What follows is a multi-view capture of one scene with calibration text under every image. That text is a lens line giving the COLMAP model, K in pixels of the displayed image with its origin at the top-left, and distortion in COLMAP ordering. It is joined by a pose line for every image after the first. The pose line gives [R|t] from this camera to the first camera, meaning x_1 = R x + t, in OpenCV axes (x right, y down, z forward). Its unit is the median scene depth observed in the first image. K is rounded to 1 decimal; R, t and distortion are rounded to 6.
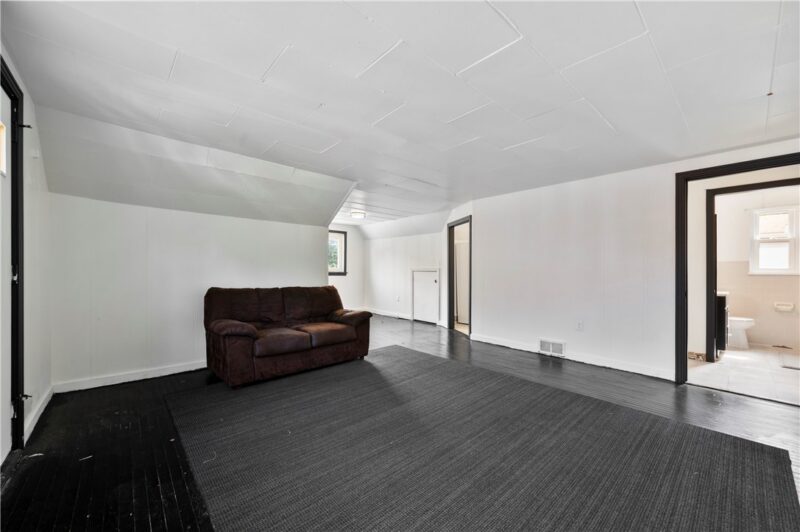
lens RADIAL K [[315.2, 0, 404.1], [0, 315.2, 266.3], [0, 0, 1]] dist [0.000389, -0.000034]
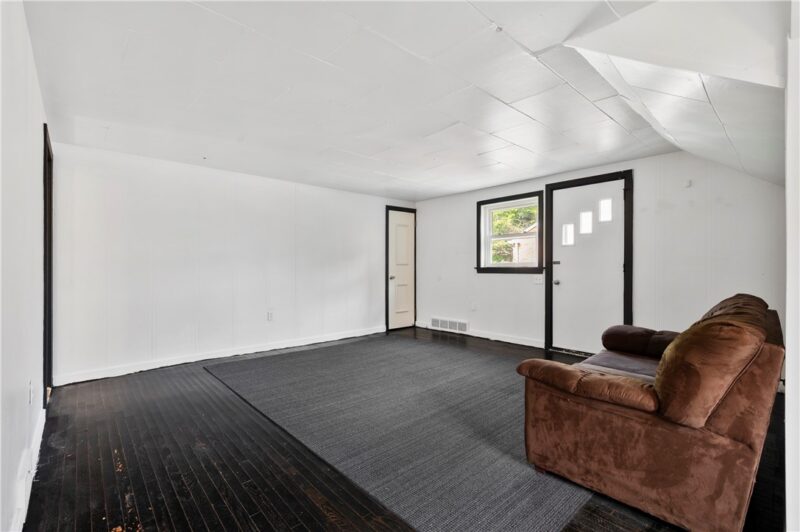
lens RADIAL K [[356.9, 0, 399.6], [0, 356.9, 265.7], [0, 0, 1]] dist [0.002239, 0.000051]
pose [[-0.999967, -0.004099, 0.007072, 0.064198], [-0.004189, 0.999910, -0.012749, 0.023459], [-0.007019, -0.012778, -0.999894, 1.686601]]
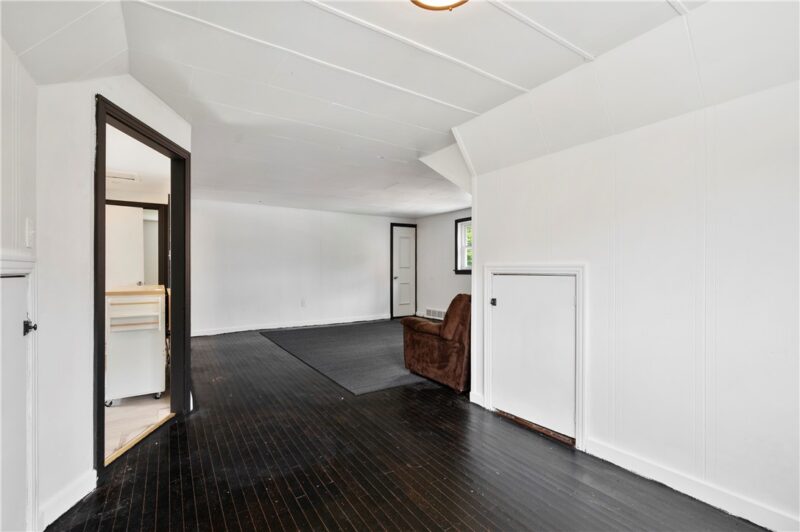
lens RADIAL K [[356.9, 0, 397.2], [0, 356.9, 269.9], [0, 0, 1]] dist [0.002239, 0.000051]
pose [[-0.986073, -0.004330, 0.166258, -0.279040], [-0.005509, 0.999963, -0.006630, 0.024601], [-0.166223, -0.007454, -0.986060, 2.204100]]
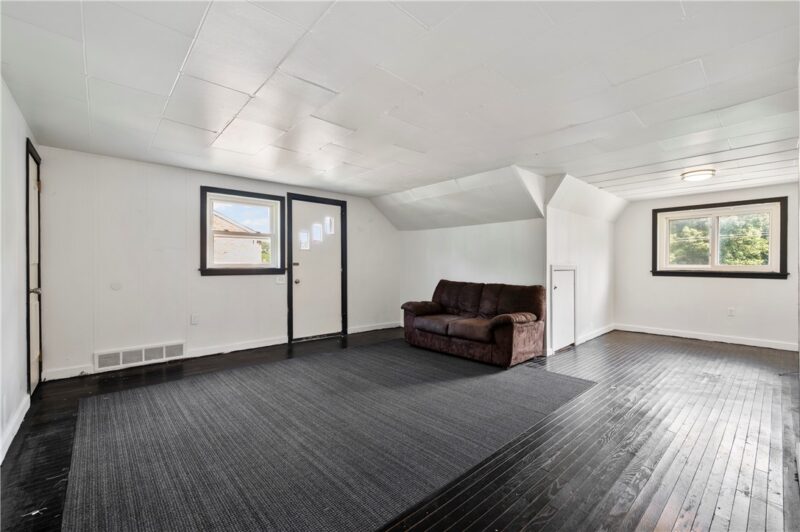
lens RADIAL K [[336.6, 0, 397.9], [0, 336.6, 268.0], [0, 0, 1]] dist [-0.000394, 0.000473]
pose [[-0.009506, -0.002444, -0.999952, 0.900277], [0.008100, 0.999964, -0.002521, 0.016345], [0.999922, -0.008123, -0.009486, 0.803691]]
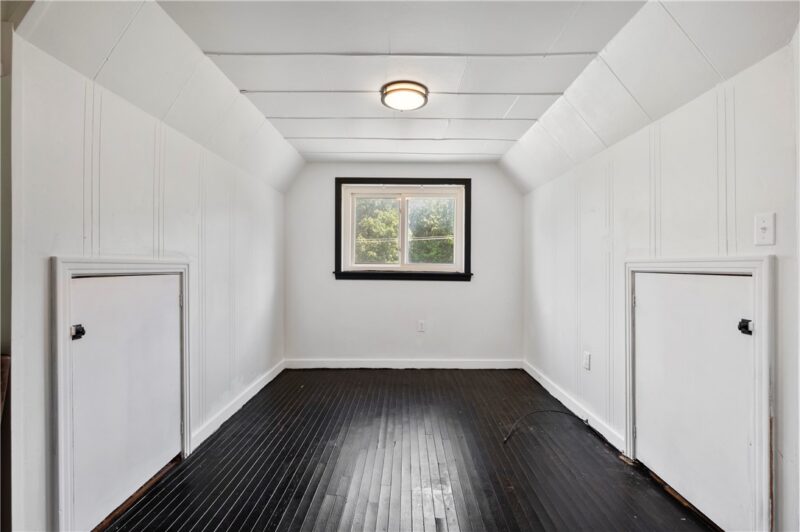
lens RADIAL K [[356.9, 0, 400.7], [0, 356.9, 267.4], [0, 0, 1]] dist [0.002239, 0.000051]
pose [[0.734485, -0.004121, -0.678613, 0.177726], [0.009220, 0.999950, 0.003907, 0.018946], [0.678562, -0.009127, 0.734486, 1.329902]]
